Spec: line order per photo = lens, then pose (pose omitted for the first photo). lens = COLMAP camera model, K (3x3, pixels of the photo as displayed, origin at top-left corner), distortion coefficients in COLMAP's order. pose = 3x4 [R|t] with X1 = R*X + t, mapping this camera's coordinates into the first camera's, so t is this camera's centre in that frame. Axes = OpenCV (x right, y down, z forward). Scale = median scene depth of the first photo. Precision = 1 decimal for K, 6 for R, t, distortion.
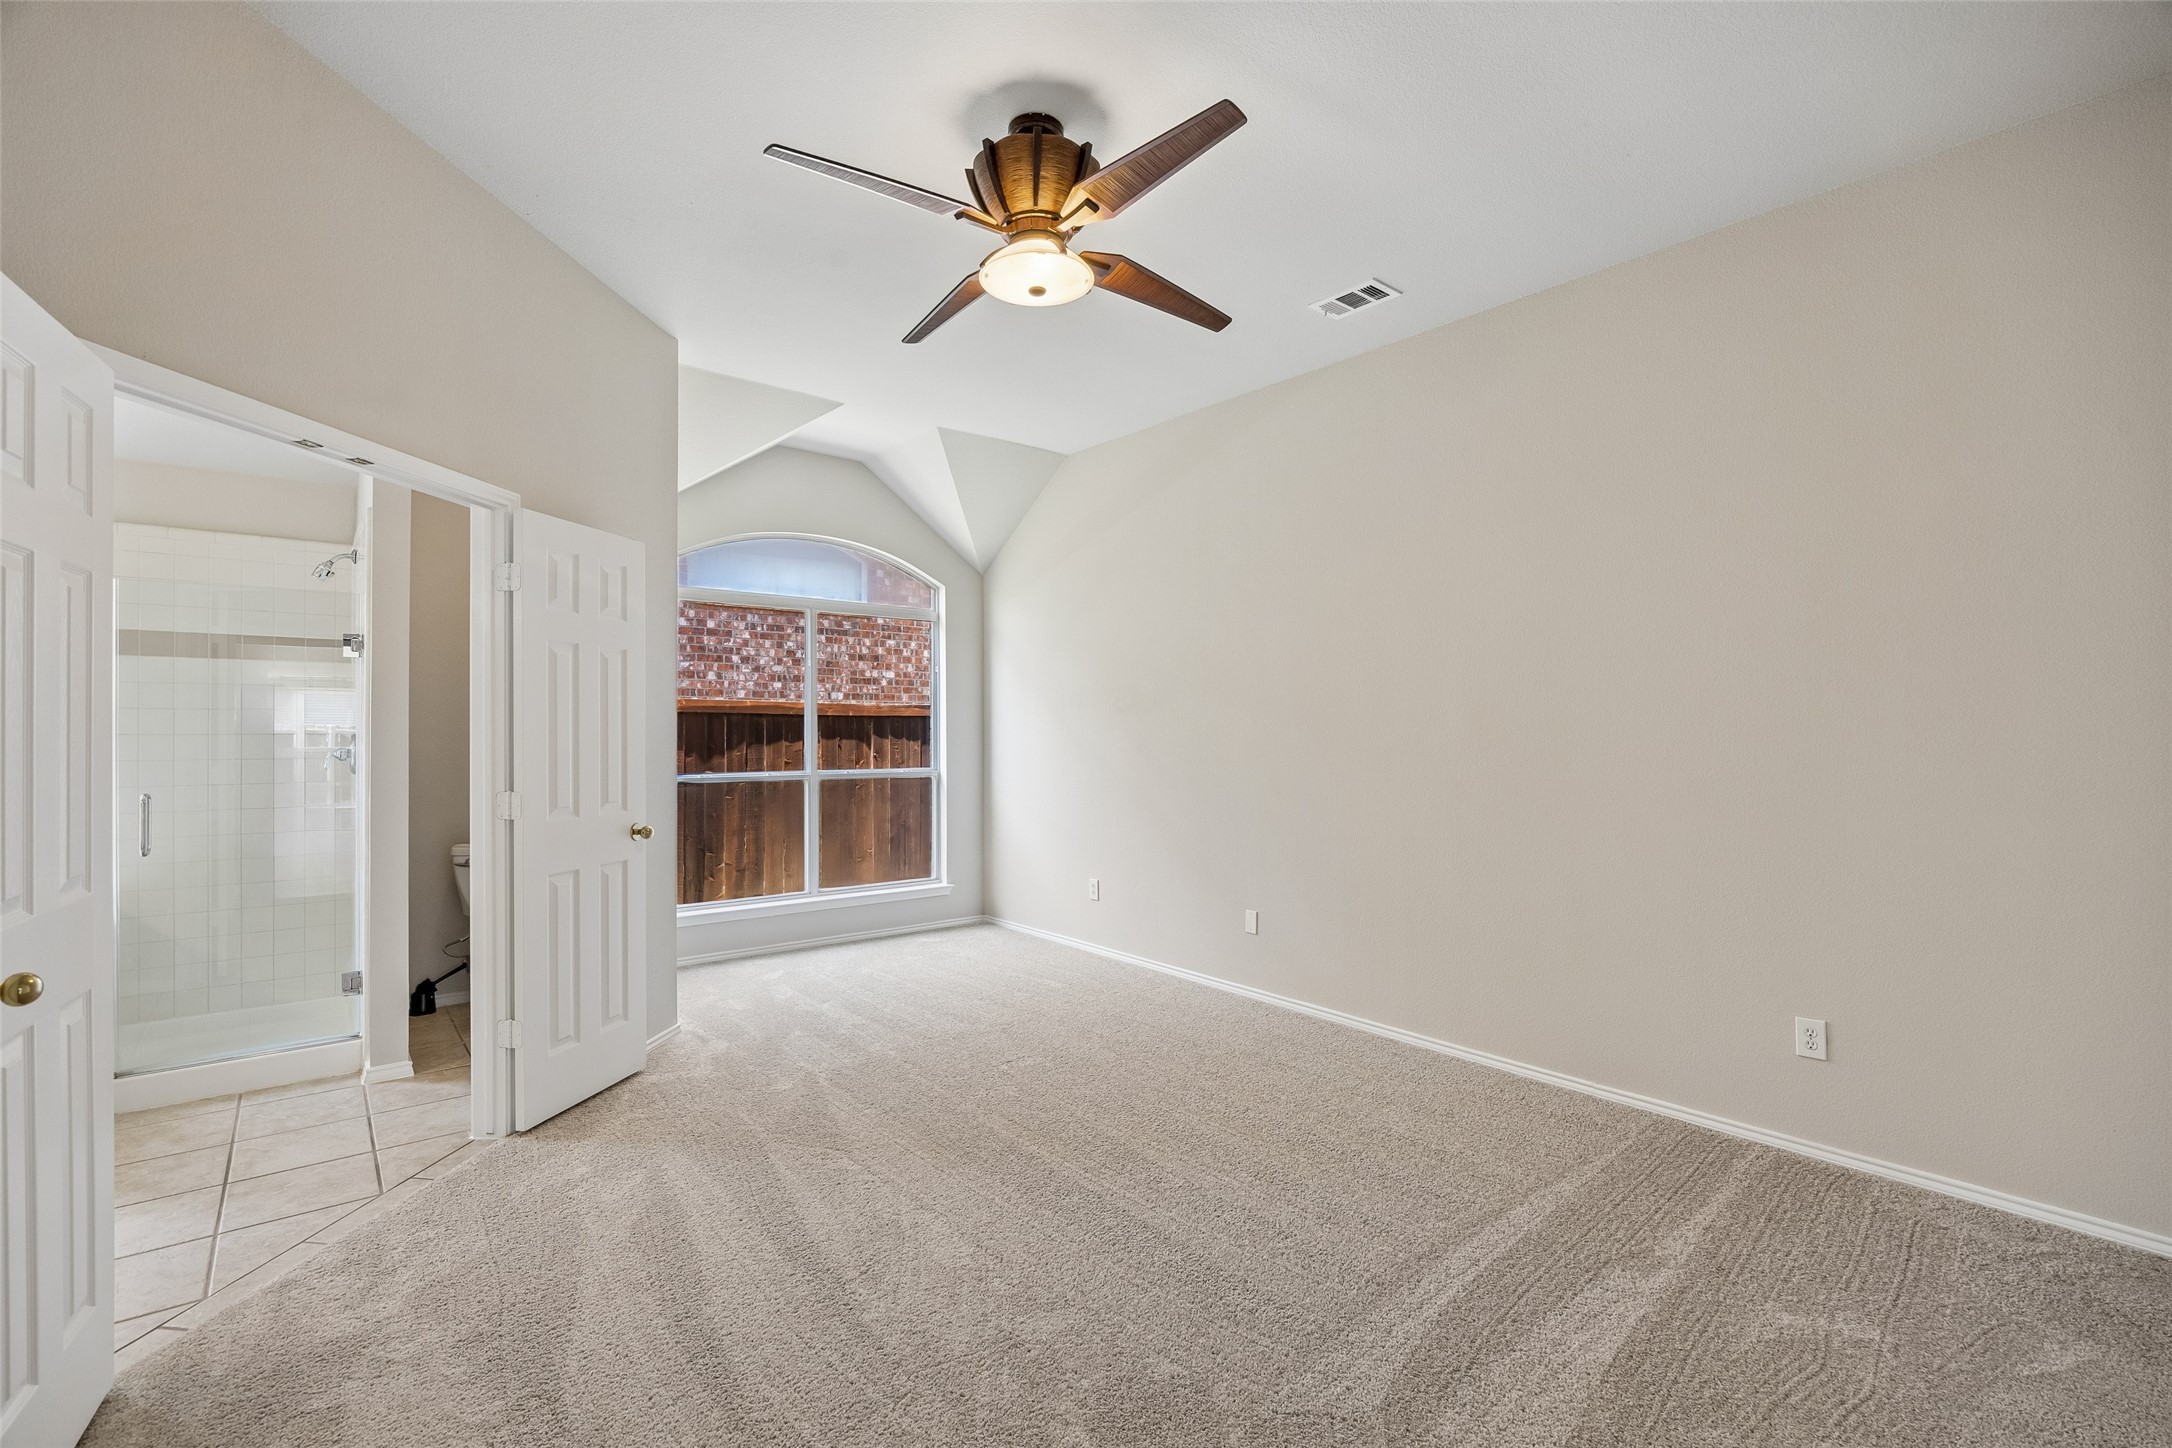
lens RADIAL K [[938.2, 0, 1081.6], [0, 938.2, 707.5], [0, 0, 1]] dist [-0.016110, 0.002018]
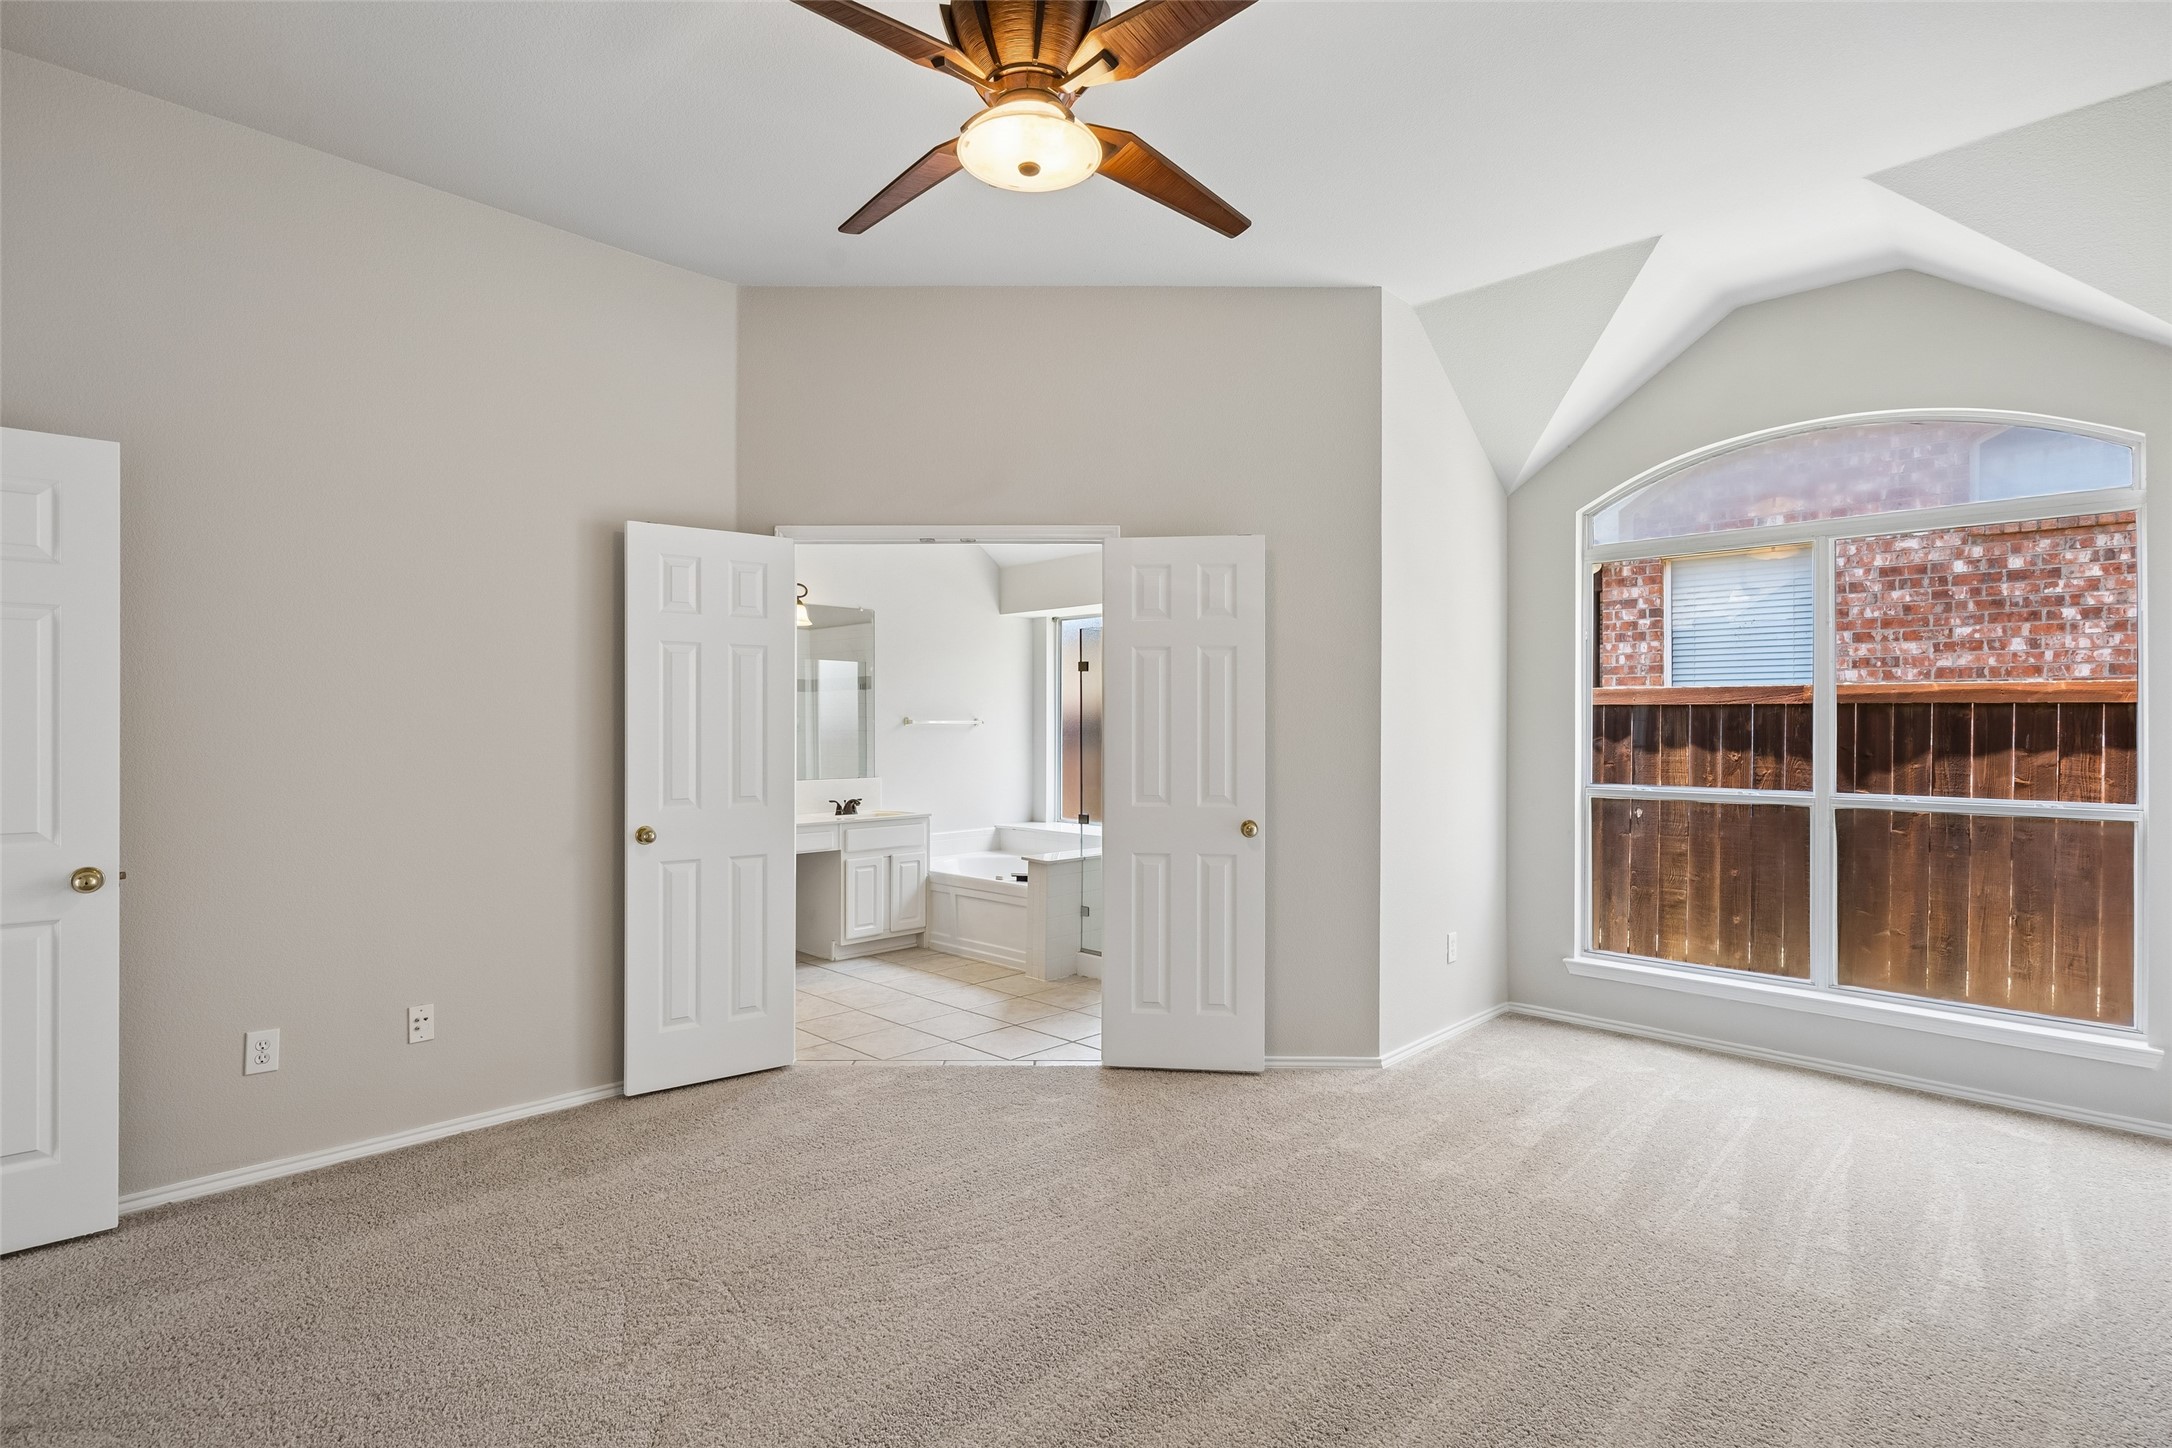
lens RADIAL K [[1071.2, 0, 1064.4], [0, 1071.2, 714.6], [0, 0, 1]] dist [0.001134, -0.000730]
pose [[0.095496, -0.012917, -0.995346, 0.309569], [0.020505, 0.999729, -0.011007, 0.009698], [0.995219, -0.019358, 0.095735, 0.339043]]
